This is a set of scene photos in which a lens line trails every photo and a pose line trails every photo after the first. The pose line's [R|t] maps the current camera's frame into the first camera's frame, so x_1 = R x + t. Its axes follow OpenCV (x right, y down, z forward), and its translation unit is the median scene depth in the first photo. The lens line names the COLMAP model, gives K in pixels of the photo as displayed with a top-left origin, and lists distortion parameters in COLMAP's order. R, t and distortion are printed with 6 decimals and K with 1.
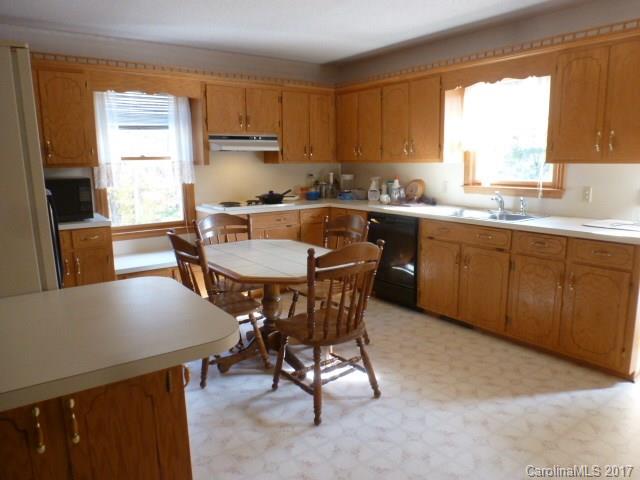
lens RADIAL K [[457.2, 0, 322.7], [0, 457.2, 242.4], [0, 0, 1]] dist [-0.058646, 0.017391]
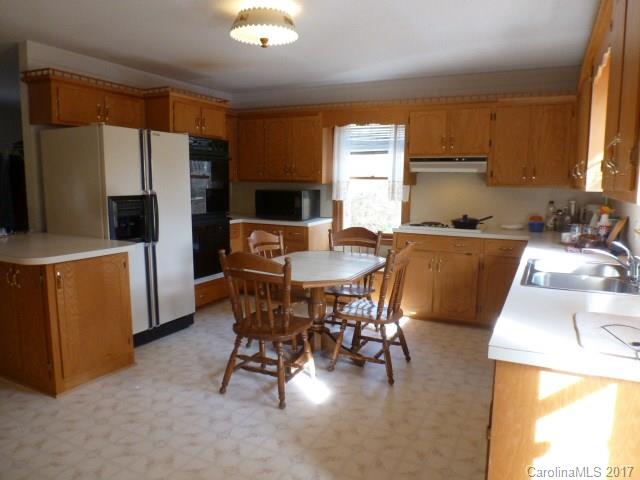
lens RADIAL K [[457.2, 0, 323.4], [0, 457.2, 239.4], [0, 0, 1]] dist [-0.058646, 0.017391]
pose [[0.451369, 0.127806, -0.883137, 0.646929], [-0.174455, 0.983231, 0.053128, -0.068641], [0.875118, 0.130087, 0.466096, 0.347474]]
